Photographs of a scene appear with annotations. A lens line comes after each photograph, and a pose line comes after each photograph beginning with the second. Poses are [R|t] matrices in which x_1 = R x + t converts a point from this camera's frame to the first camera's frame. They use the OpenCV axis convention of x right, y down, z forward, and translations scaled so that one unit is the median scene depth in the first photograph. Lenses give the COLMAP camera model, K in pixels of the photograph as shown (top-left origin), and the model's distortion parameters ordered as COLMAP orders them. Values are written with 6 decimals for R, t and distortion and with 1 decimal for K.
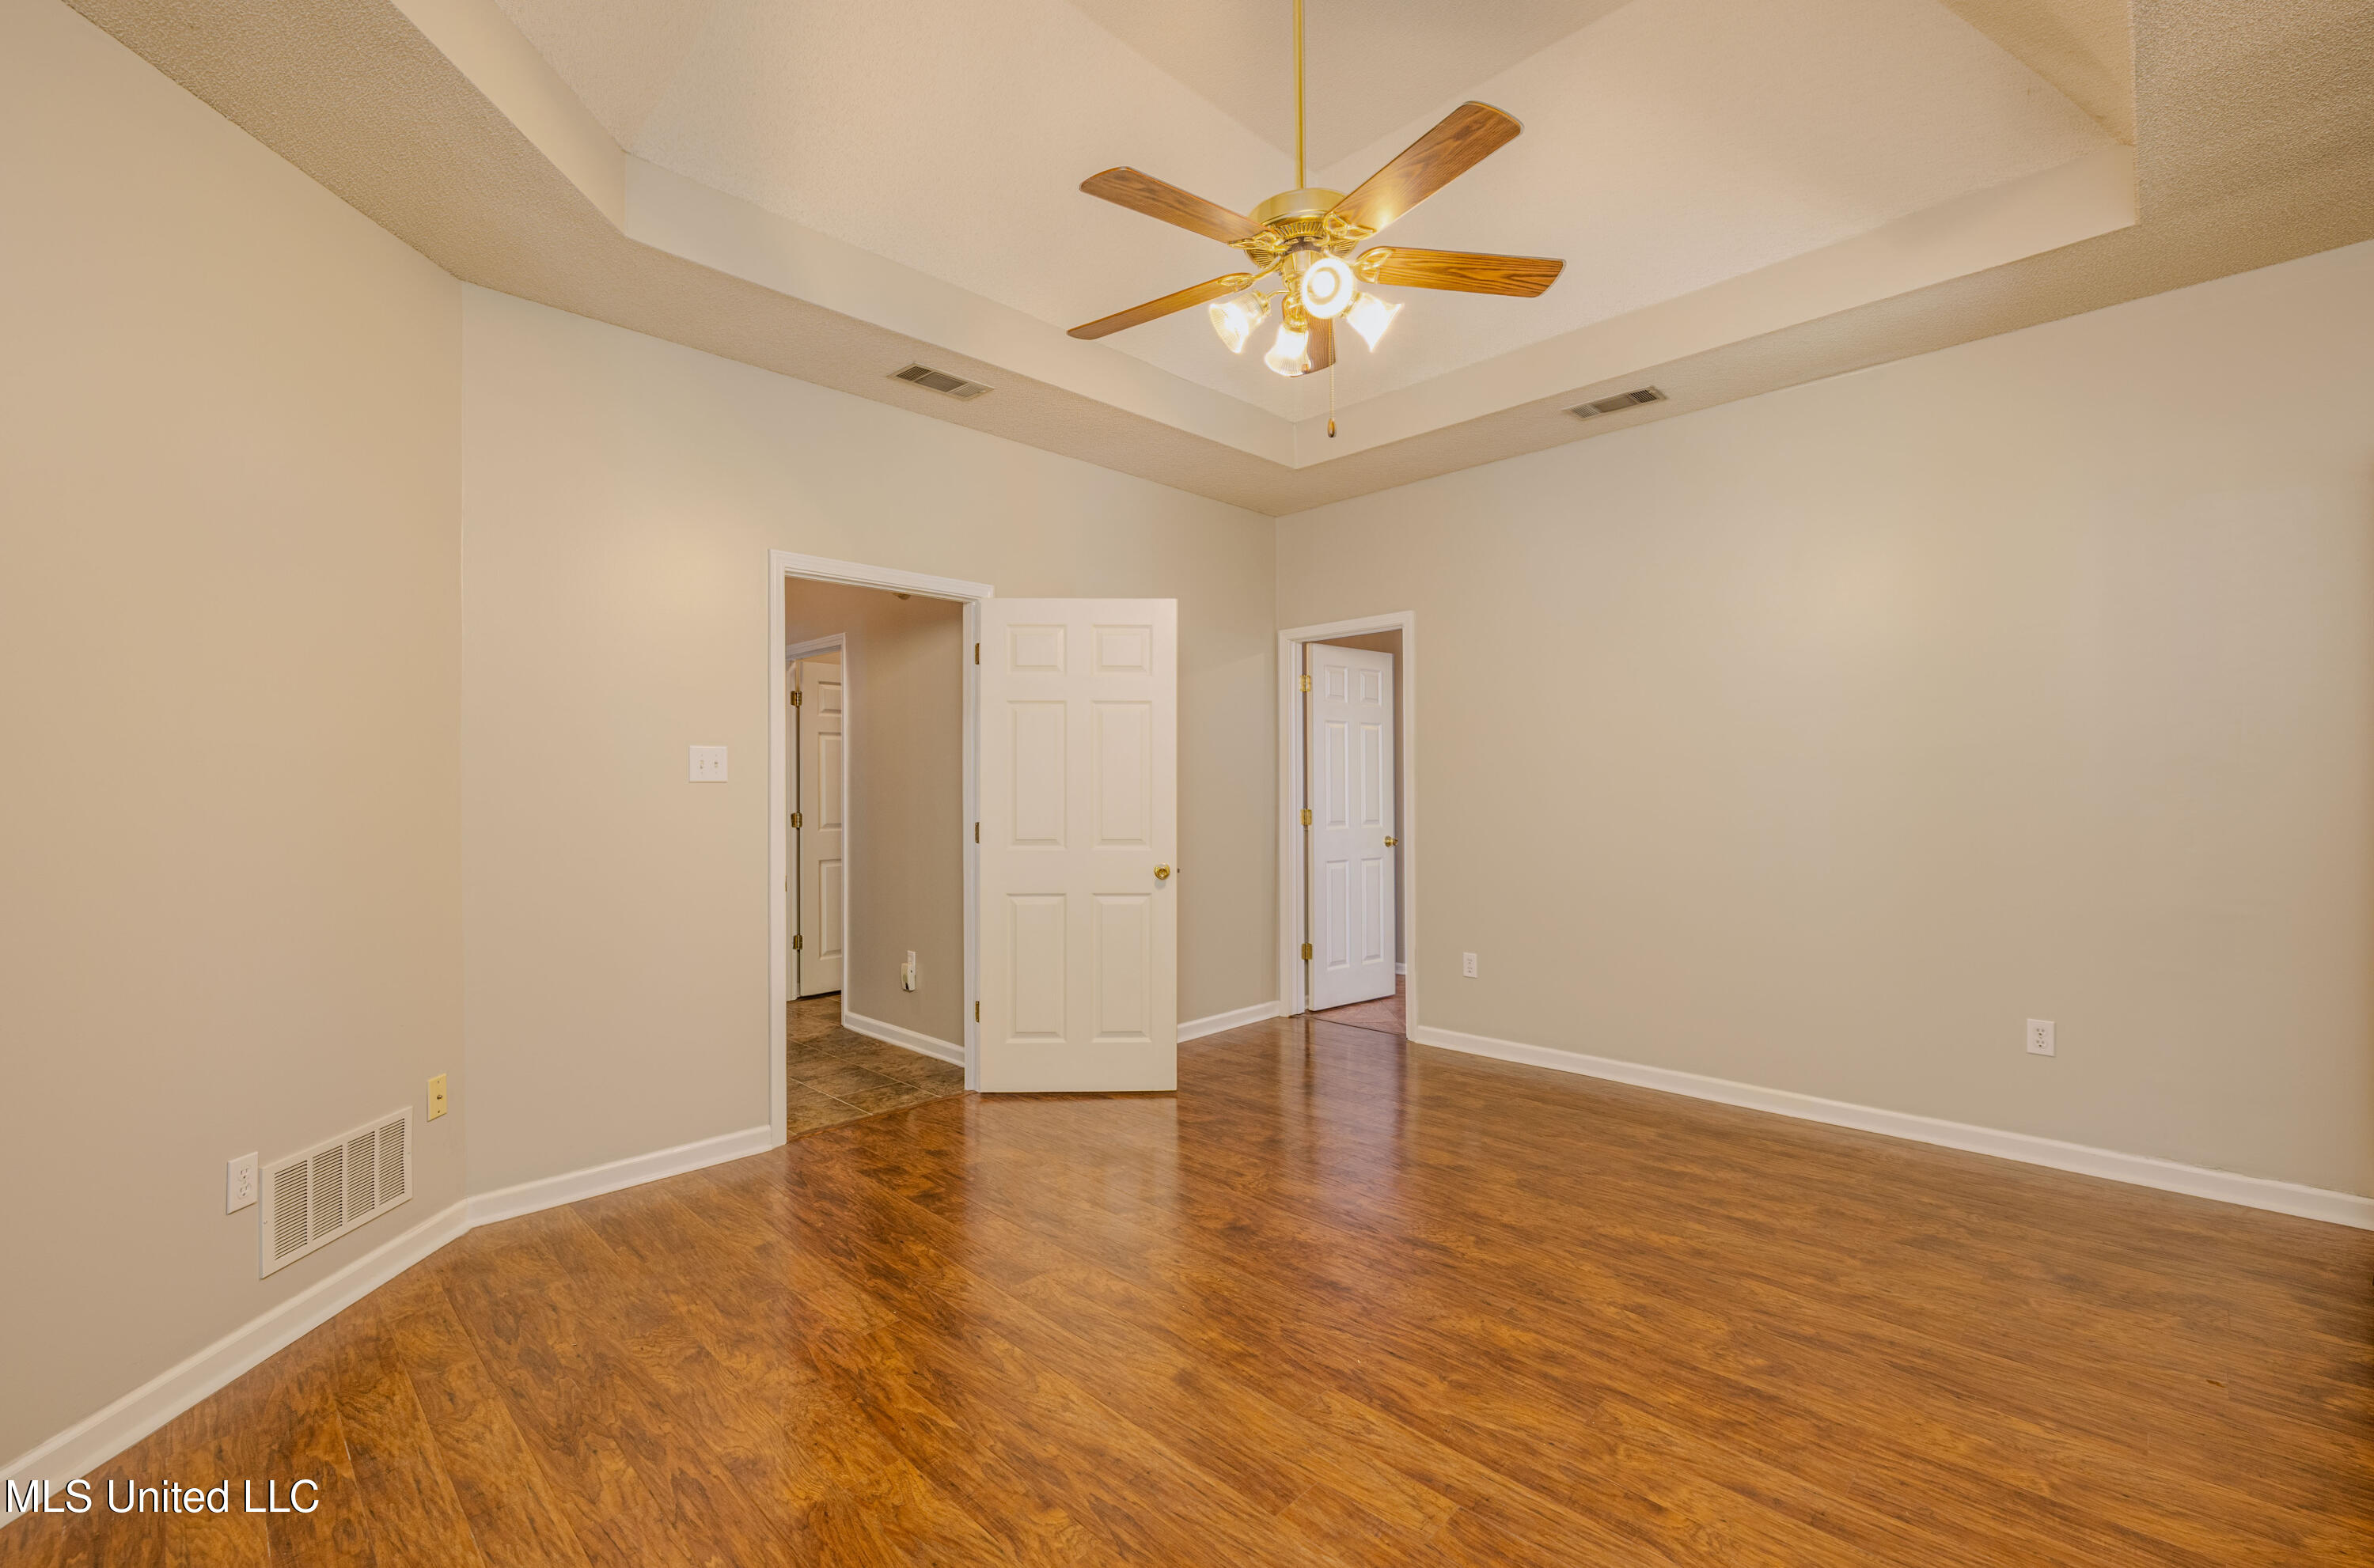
lens RADIAL K [[980.2, 0, 1176.7], [0, 980.2, 787.1], [0, 0, 1]] dist [-0.001815, -0.000083]
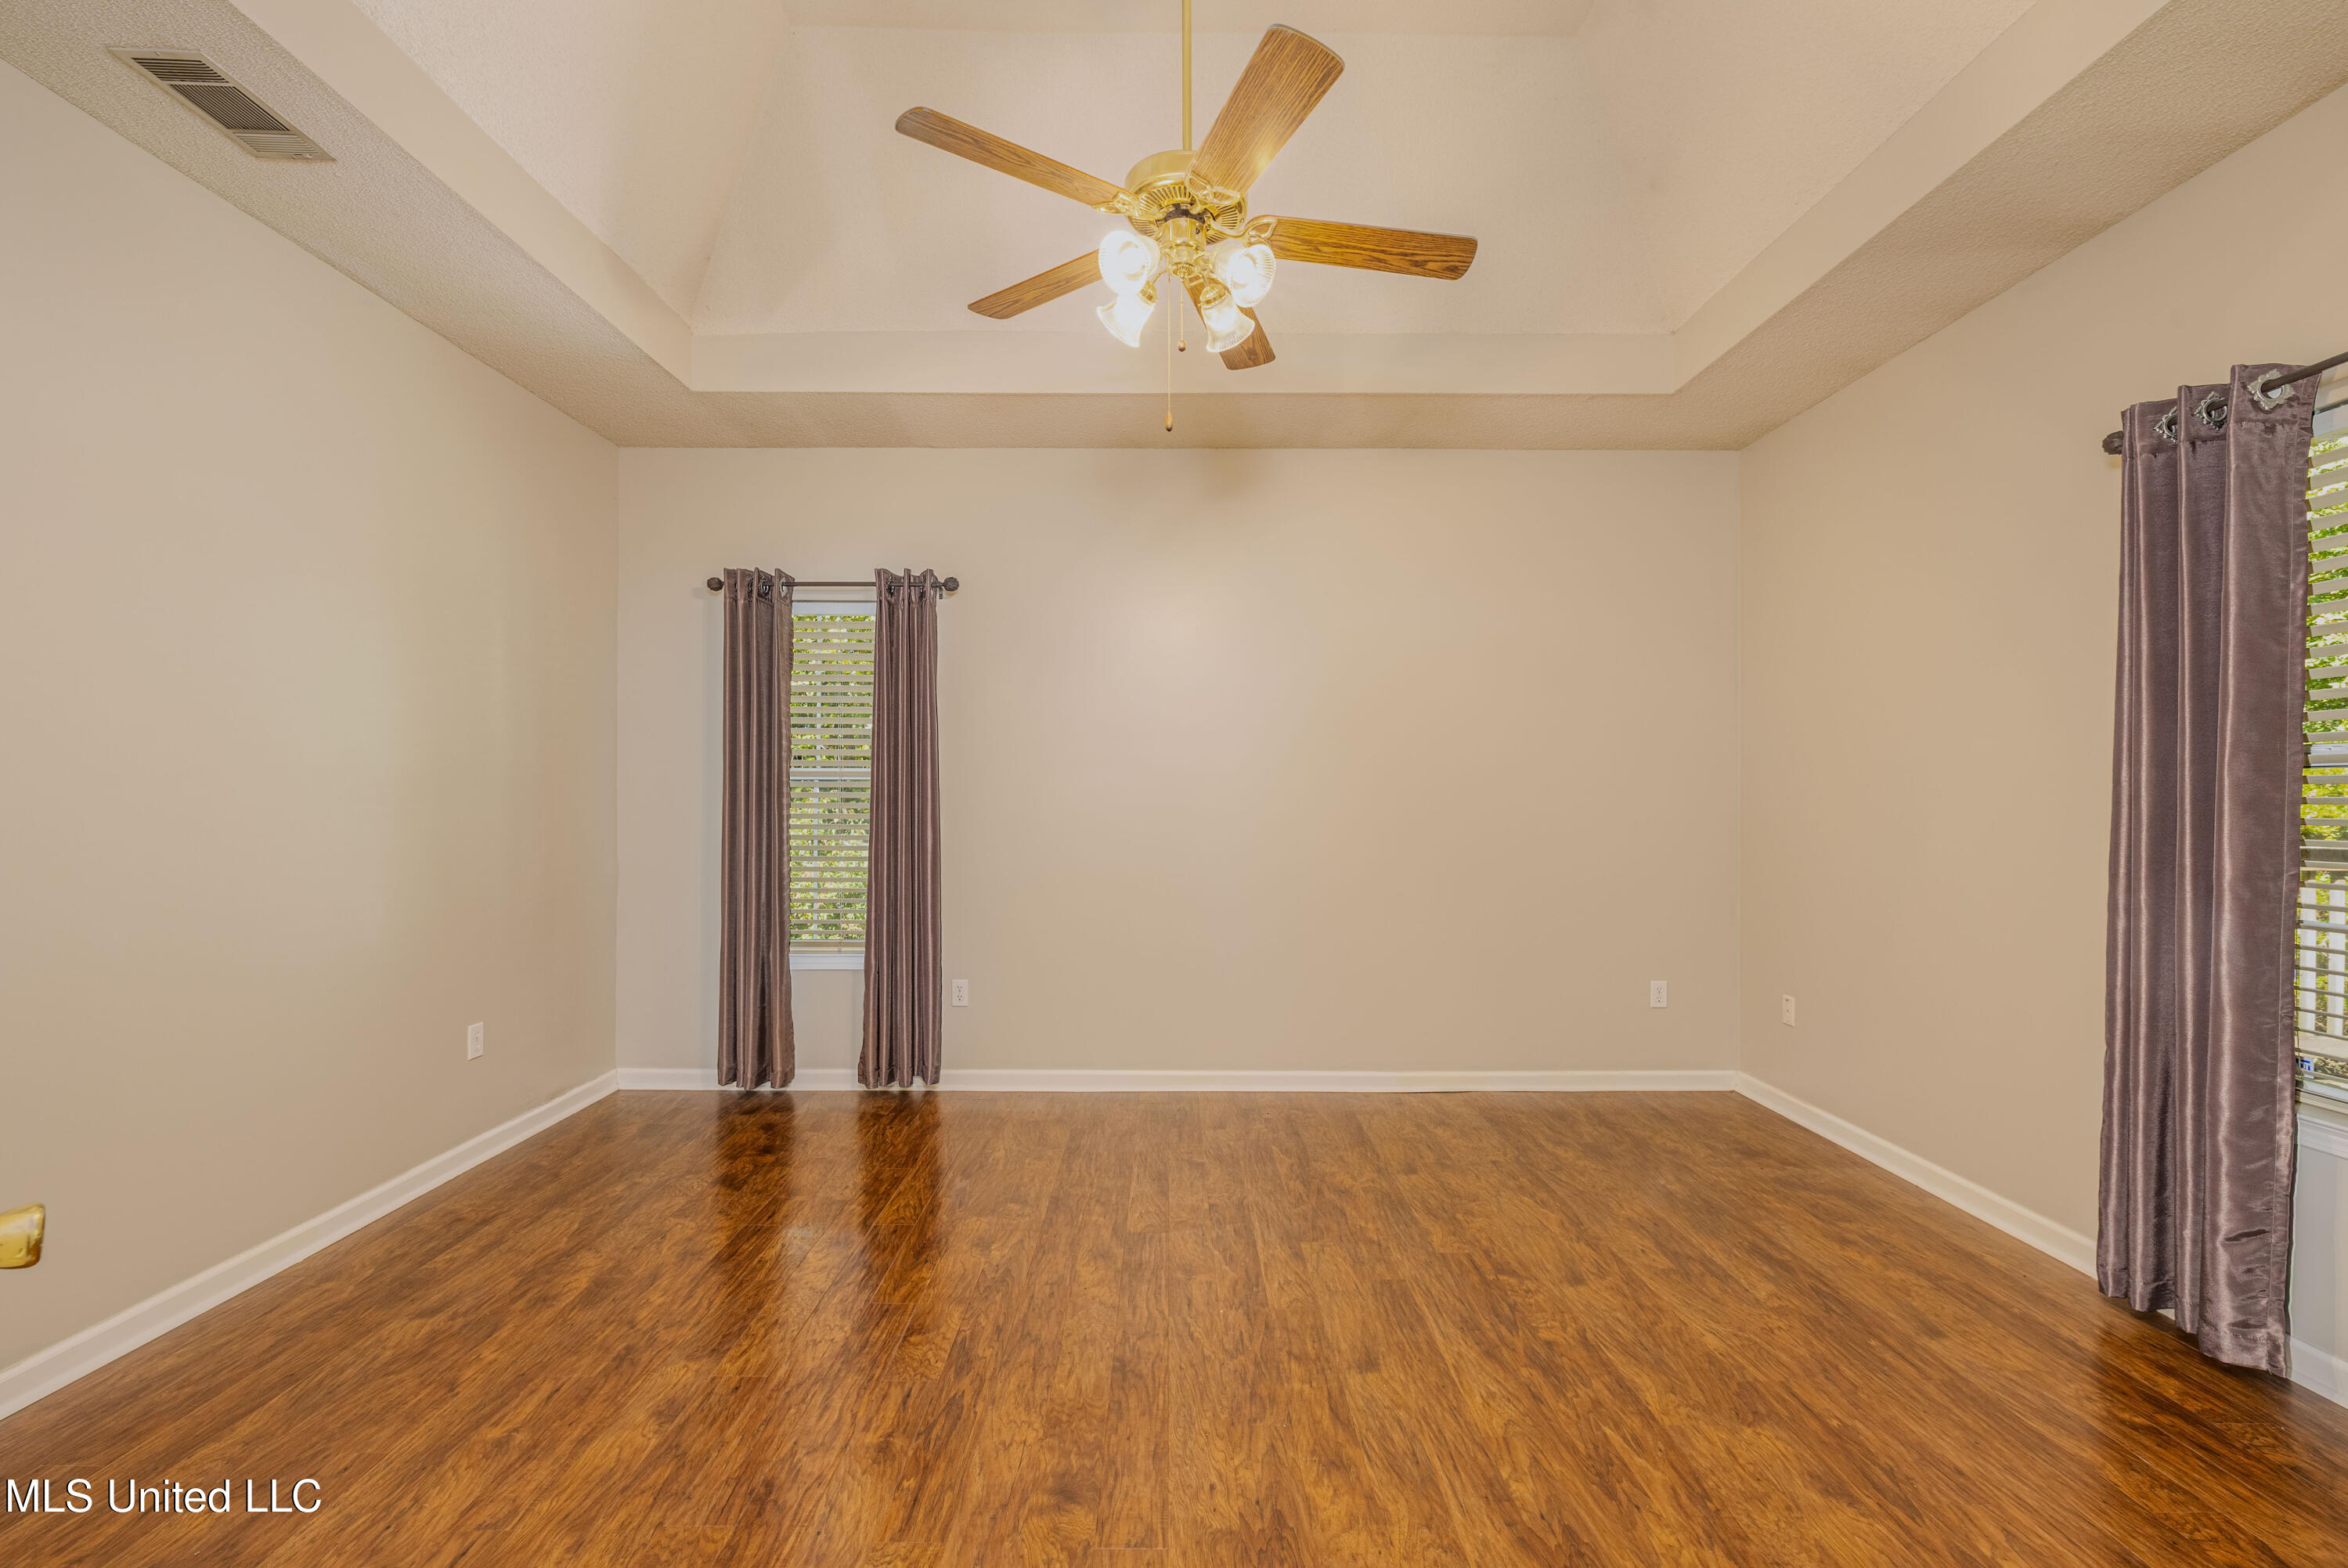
lens RADIAL K [[1014.7, 0, 1175.9], [0, 1014.7, 795.2], [0, 0, 1]] dist [0.000530, 0.000058]
pose [[-0.715367, 0.006581, 0.698718, -0.626179], [0.003103, 0.999976, -0.006241, 0.012830], [-0.698742, -0.002296, -0.715370, 2.003012]]
